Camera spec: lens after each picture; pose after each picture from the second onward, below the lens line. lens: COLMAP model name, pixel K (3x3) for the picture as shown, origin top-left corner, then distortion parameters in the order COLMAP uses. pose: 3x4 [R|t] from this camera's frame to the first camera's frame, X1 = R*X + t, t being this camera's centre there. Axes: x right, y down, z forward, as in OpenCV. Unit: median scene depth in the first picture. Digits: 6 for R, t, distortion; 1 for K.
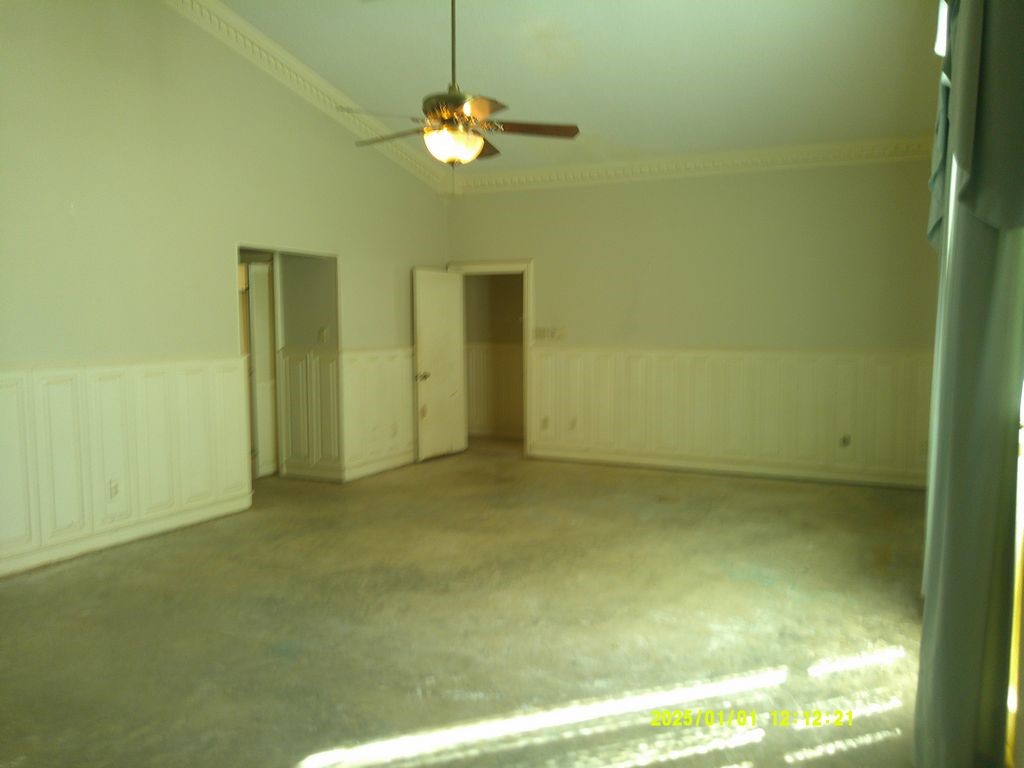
lens RADIAL K [[819.3, 0, 512.2], [0, 819.3, 386.1], [0, 0, 1]] dist [-0.005879, -0.010842]
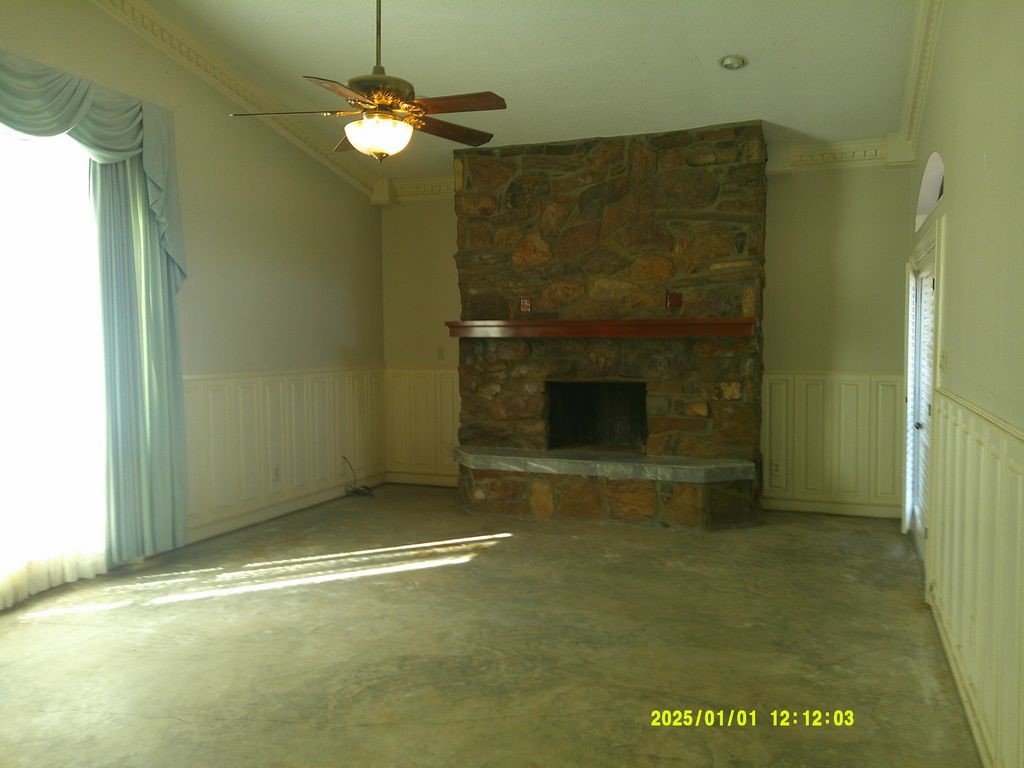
lens RADIAL K [[819.3, 0, 512.0], [0, 819.3, 385.4], [0, 0, 1]] dist [-0.005879, -0.010842]
pose [[-0.997685, 0.004455, -0.067855, -0.188227], [-0.005342, 0.989632, 0.143524, -0.217289], [0.067791, 0.143554, -0.987318, 2.462490]]
